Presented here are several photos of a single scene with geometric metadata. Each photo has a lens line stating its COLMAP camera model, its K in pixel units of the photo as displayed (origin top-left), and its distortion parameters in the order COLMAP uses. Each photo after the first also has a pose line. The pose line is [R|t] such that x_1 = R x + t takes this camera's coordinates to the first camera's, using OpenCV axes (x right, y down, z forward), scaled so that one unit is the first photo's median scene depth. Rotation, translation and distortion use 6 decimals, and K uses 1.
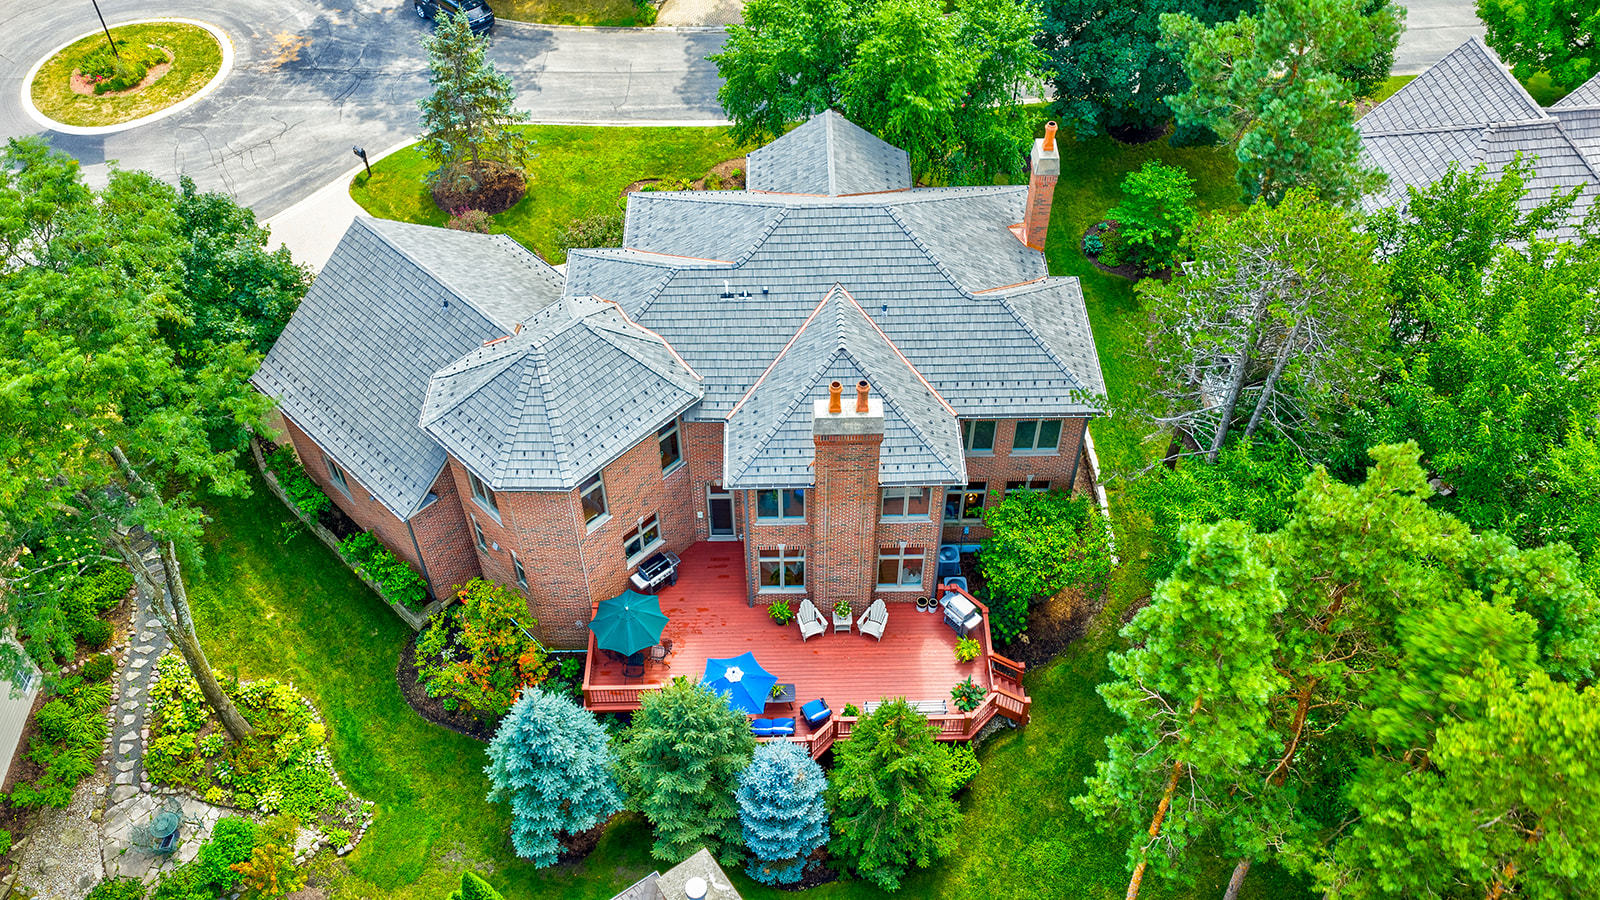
lens RADIAL K [[1325.5, 0, 803.5], [0, 1325.5, 450.5], [0, 0, 1]] dist [0.015972, -0.039617]
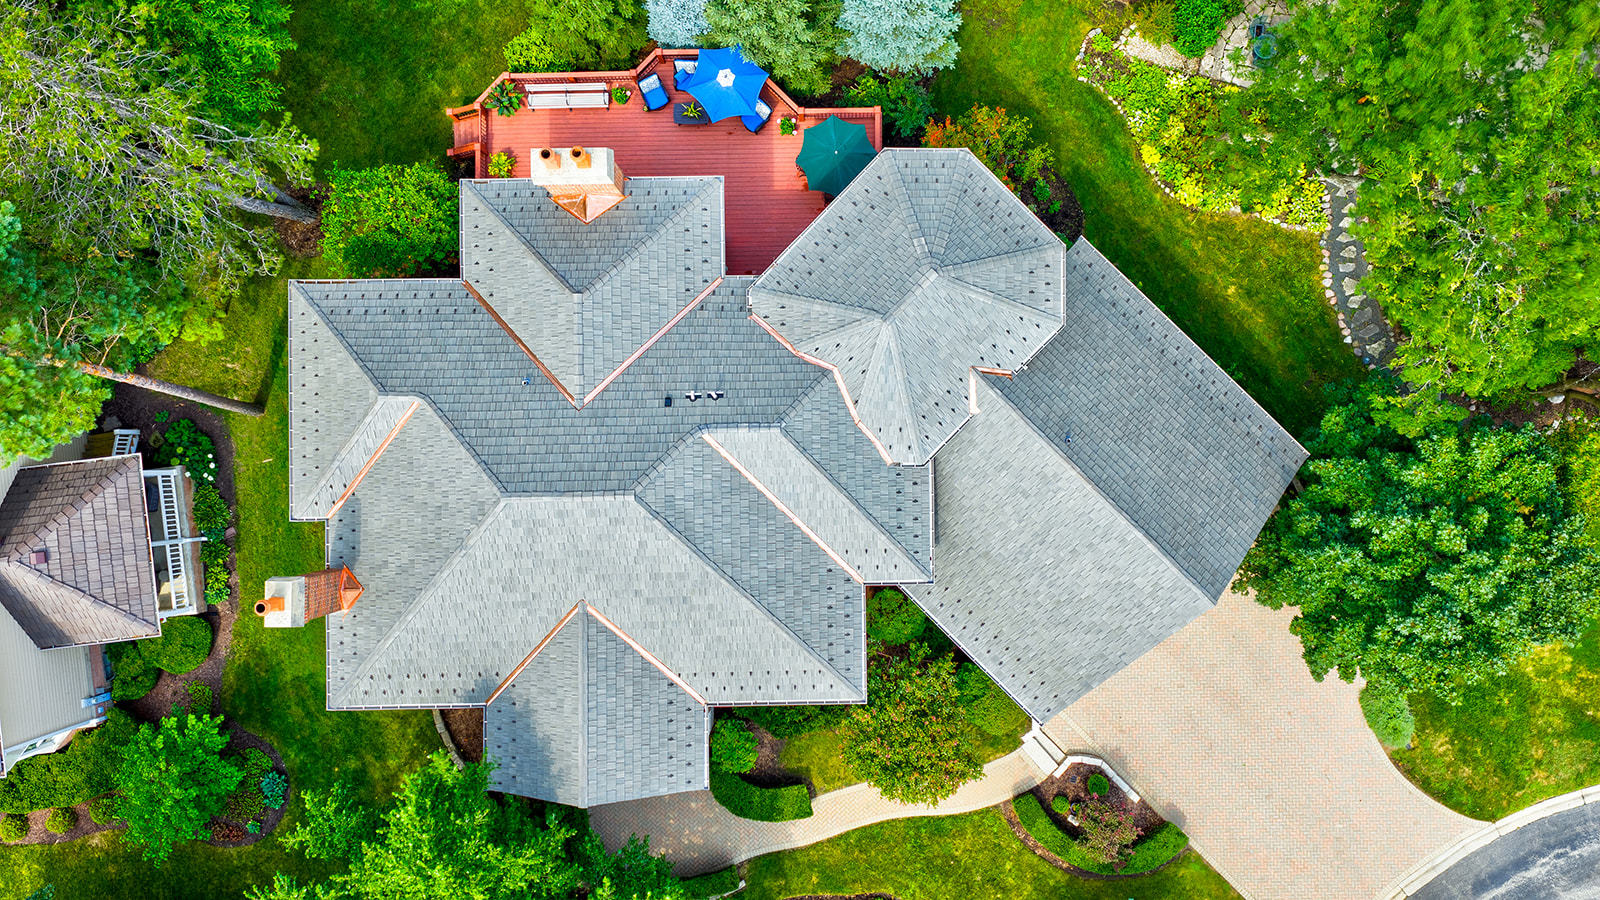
lens RADIAL K [[1325.5, 0, 803.5], [0, 1325.5, 450.5], [0, 0, 1]] dist [0.015972, -0.039617]
pose [[-0.999768, -0.011689, 0.018110, -0.127015], [0.020876, -0.734289, 0.678516, -0.695915], [0.005366, 0.678736, 0.734362, 0.422960]]
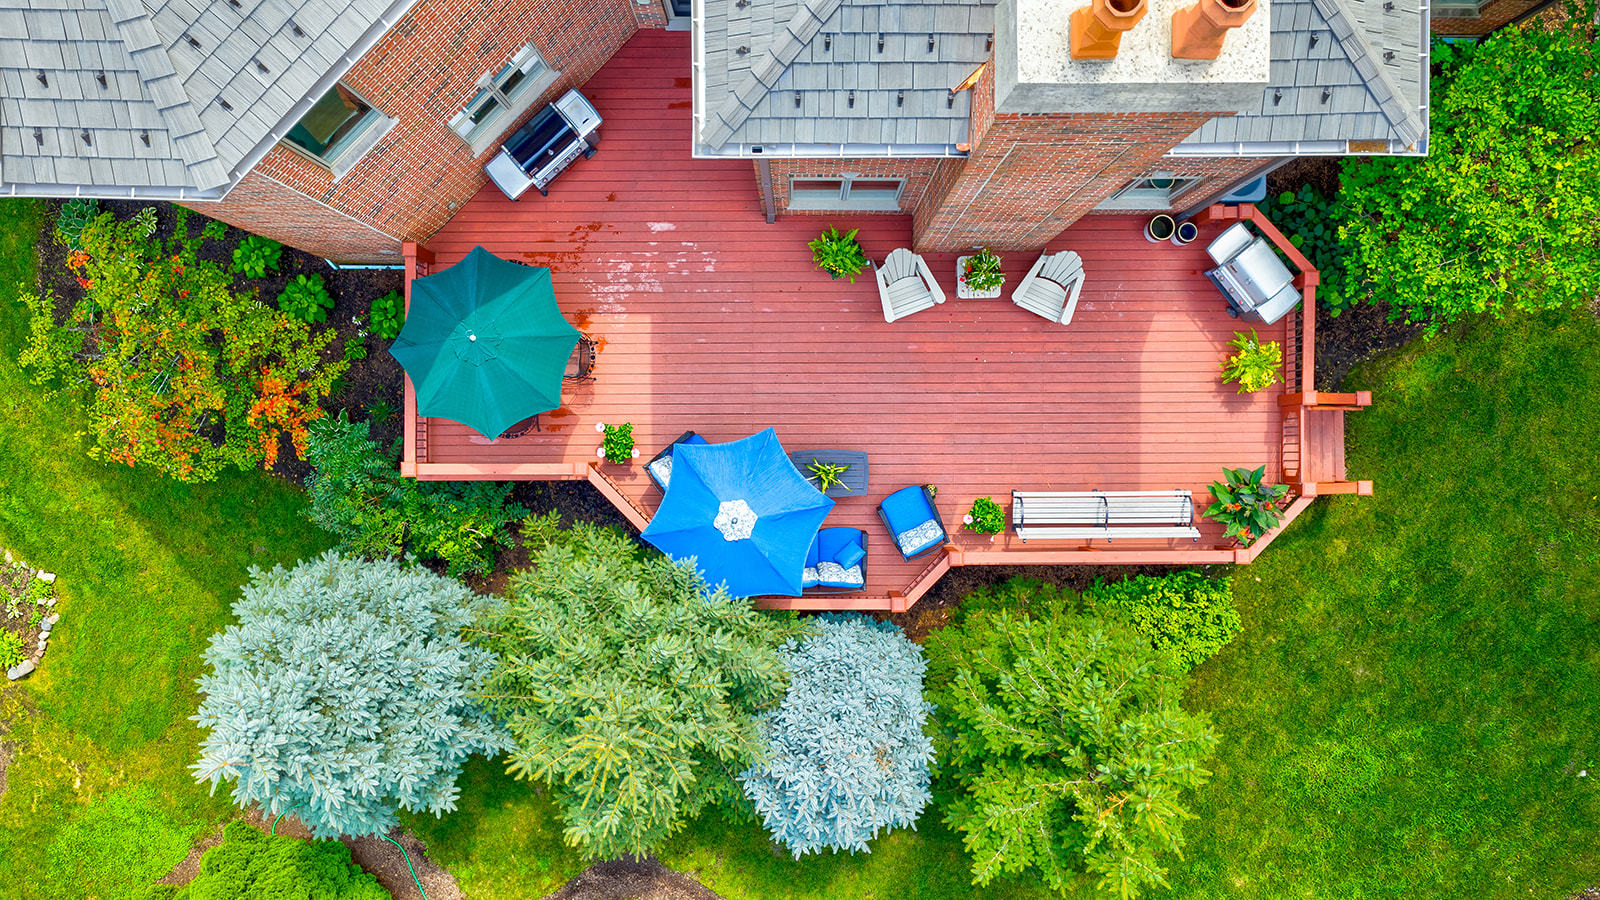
lens RADIAL K [[1325.5, 0, 803.5], [0, 1325.5, 450.5], [0, 0, 1]] dist [0.015972, -0.039617]
pose [[0.999794, 0.019868, 0.004212, -0.030763], [-0.017394, 0.730569, 0.682618, -0.136650], [0.010485, -0.682550, 0.730763, 0.663780]]
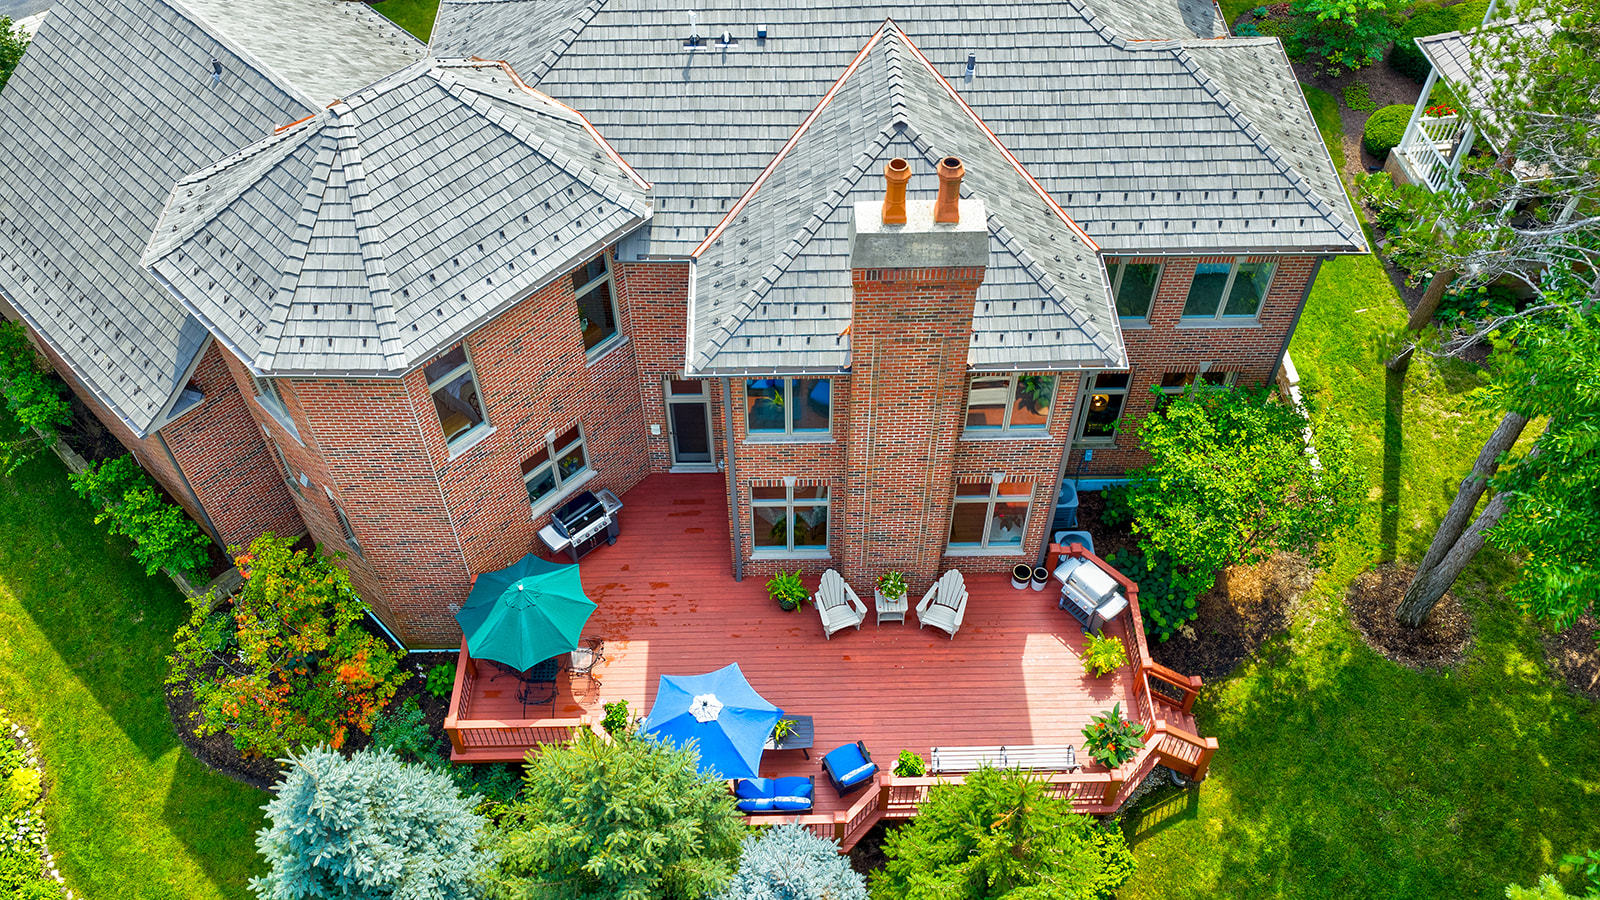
lens RADIAL K [[1325.5, 0, 803.5], [0, 1325.5, 450.5], [0, 0, 1]] dist [0.015972, -0.039617]
pose [[1.000000, 0.000824, -0.000165, -0.010516], [-0.000816, 0.998912, 0.046624, 0.032213], [0.000203, -0.046624, 0.998912, 0.422124]]
